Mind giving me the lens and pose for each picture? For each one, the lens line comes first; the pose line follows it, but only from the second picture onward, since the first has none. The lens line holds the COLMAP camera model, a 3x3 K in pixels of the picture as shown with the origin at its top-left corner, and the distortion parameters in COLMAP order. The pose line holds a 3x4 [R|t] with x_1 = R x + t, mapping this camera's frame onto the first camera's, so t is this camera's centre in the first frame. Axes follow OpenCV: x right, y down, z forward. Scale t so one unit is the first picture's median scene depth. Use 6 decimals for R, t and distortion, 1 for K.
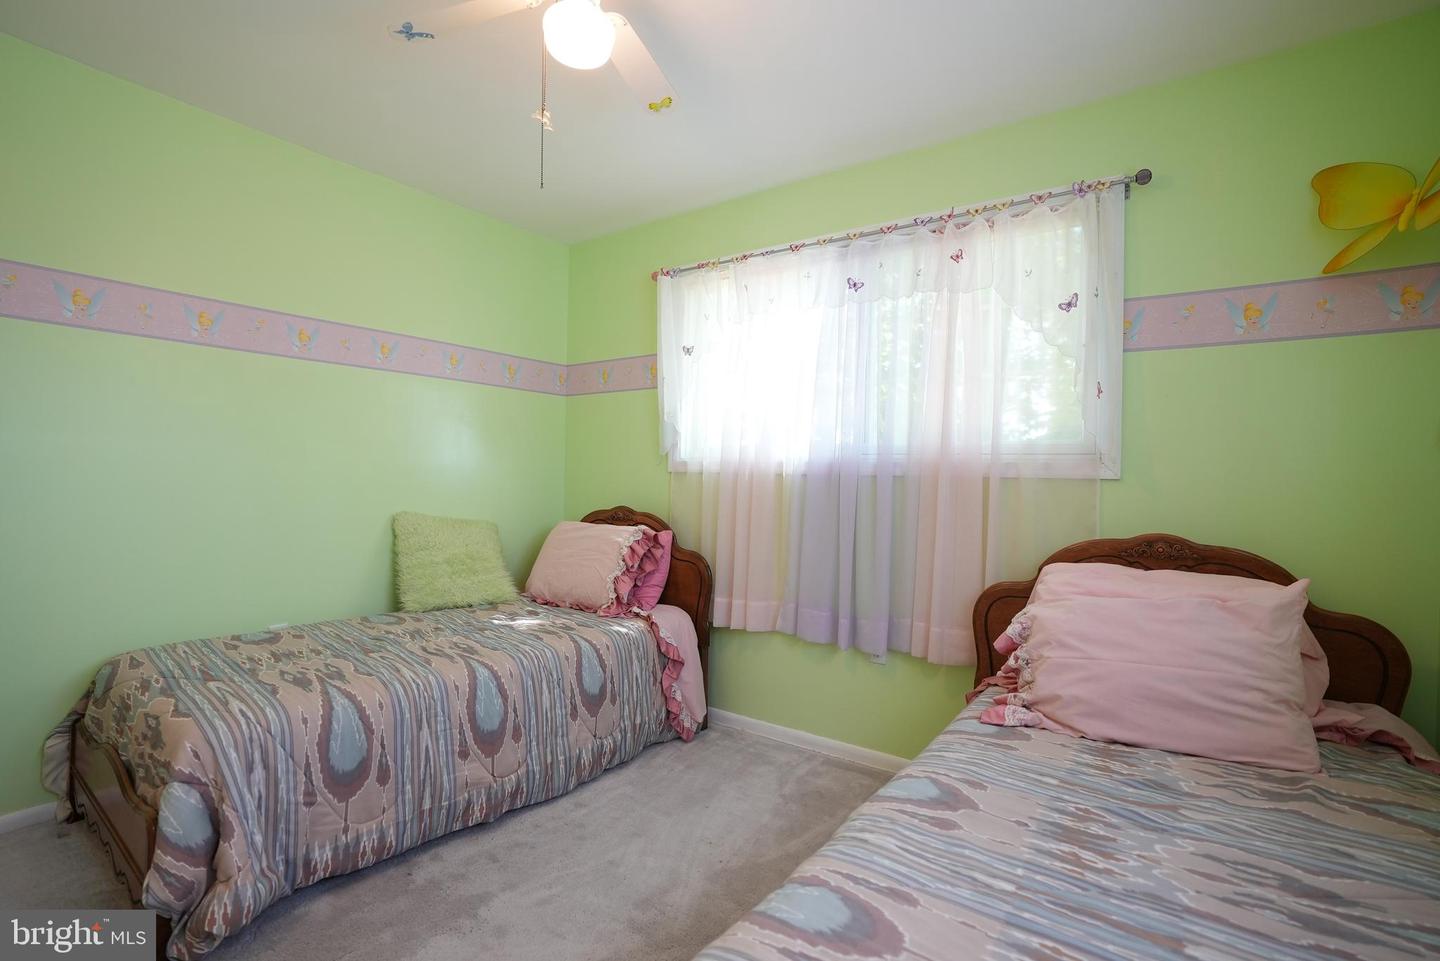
lens RADIAL K [[669.8, 0, 713.3], [0, 669.8, 485.0], [0, 0, 1]] dist [-0.068557, 0.025747]
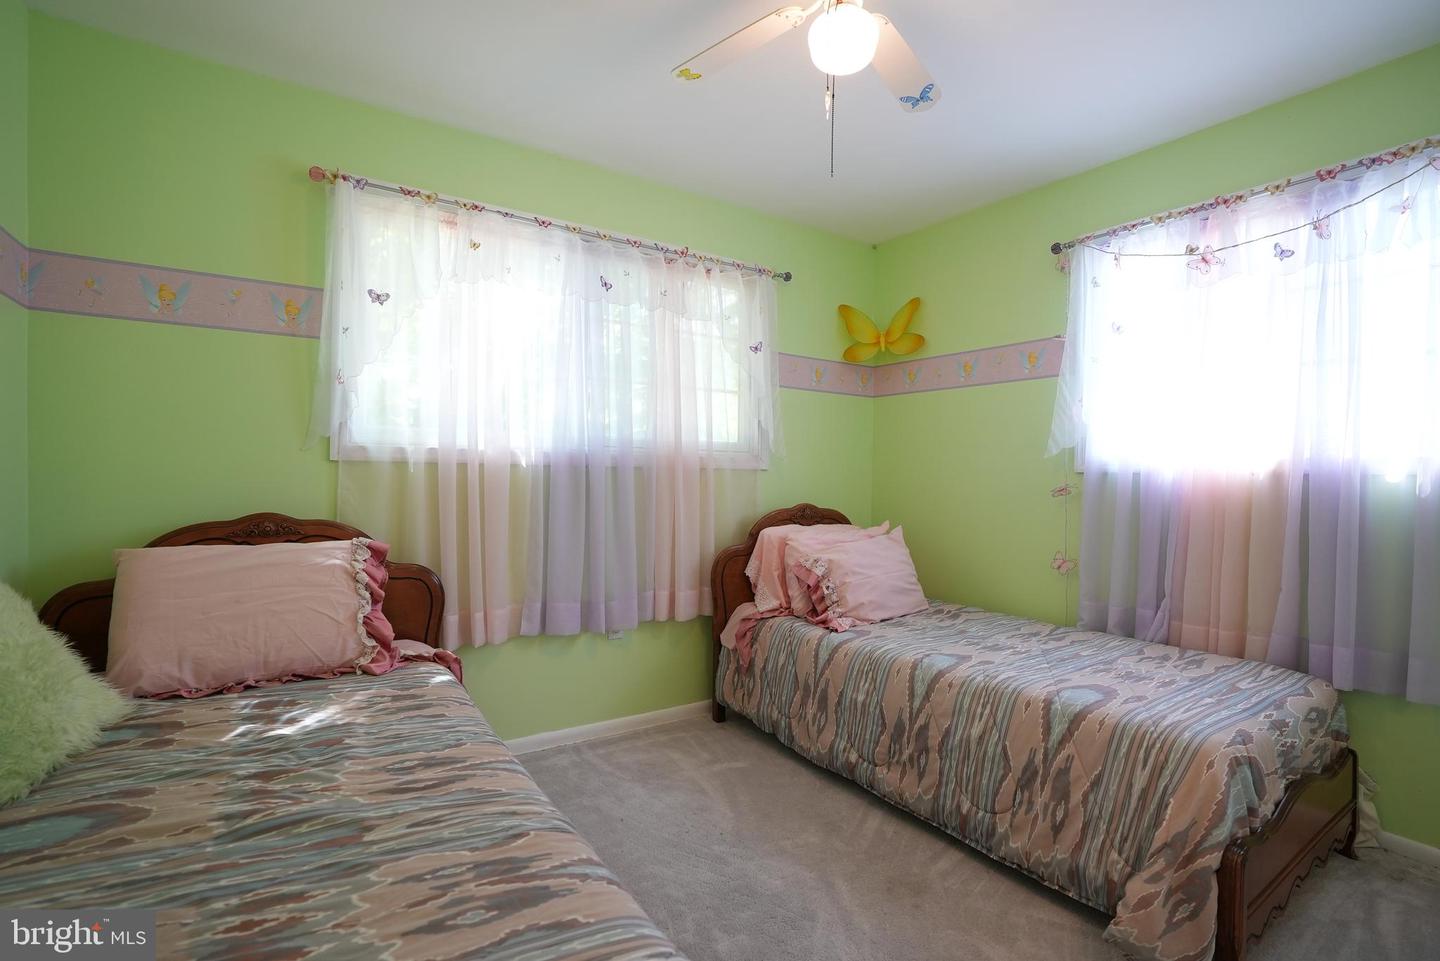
lens RADIAL K [[669.8, 0, 711.5], [0, 669.8, 481.7], [0, 0, 1]] dist [-0.068557, 0.025747]
pose [[0.340810, -0.027377, 0.939734, -0.794016], [0.001918, 0.999594, 0.028425, -0.022128], [-0.940130, -0.007886, 0.340724, 0.531511]]
